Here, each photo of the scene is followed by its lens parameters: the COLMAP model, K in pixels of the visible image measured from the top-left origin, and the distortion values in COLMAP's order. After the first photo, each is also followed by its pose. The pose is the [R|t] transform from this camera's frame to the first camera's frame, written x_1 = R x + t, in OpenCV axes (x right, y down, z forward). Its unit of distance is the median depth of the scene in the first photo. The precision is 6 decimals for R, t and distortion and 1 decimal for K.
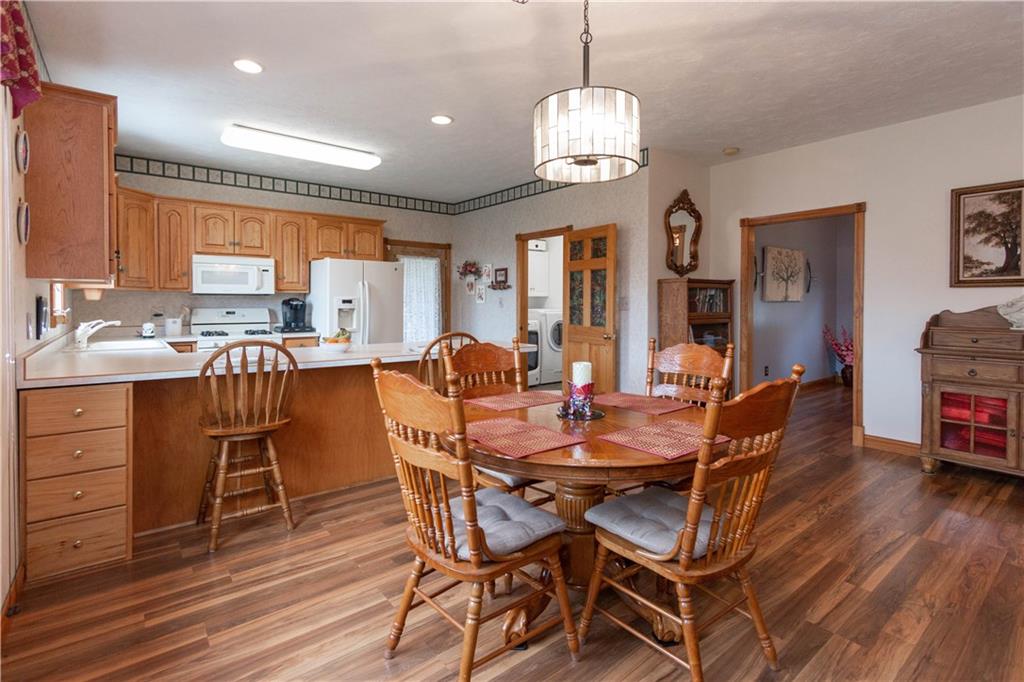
lens RADIAL K [[482.8, 0, 501.7], [0, 482.8, 309.2], [0, 0, 1]] dist [0.005060, -0.000683]
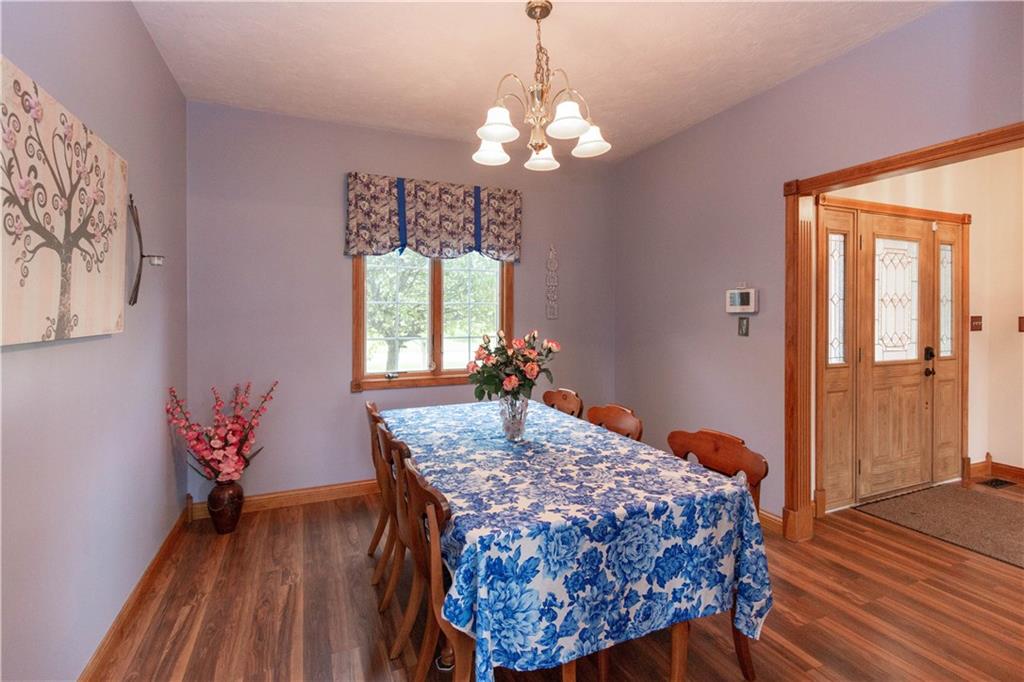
lens RADIAL K [[482.8, 0, 505.4], [0, 482.8, 314.5], [0, 0, 1]] dist [0.005060, -0.000683]
pose [[0.248964, 0.000286, 0.968513, 0.728778], [0.016782, 0.999849, -0.004609, -0.041897], [-0.968367, 0.017401, 0.248921, 1.289525]]
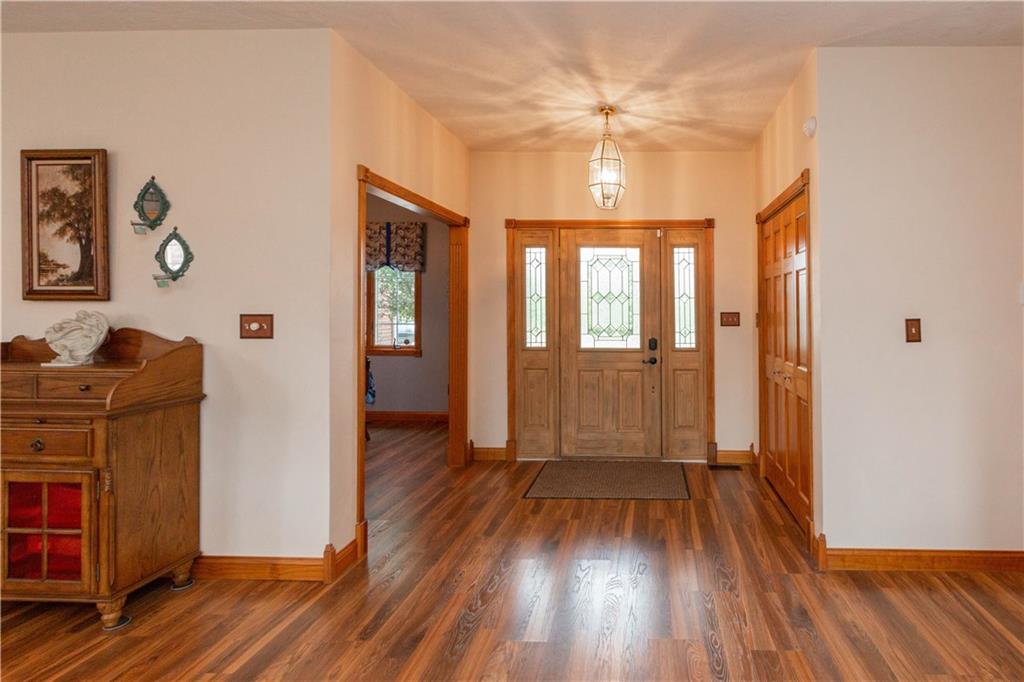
lens RADIAL K [[521.0, 0, 627.3], [0, 521.0, 305.0], [0, 0, 1]] dist [-0.000738, -0.000243]
pose [[0.634916, 0.010801, 0.772506, 0.924249], [0.007263, 0.999775, -0.019947, -0.019554], [-0.772547, 0.018275, 0.634694, -0.066903]]
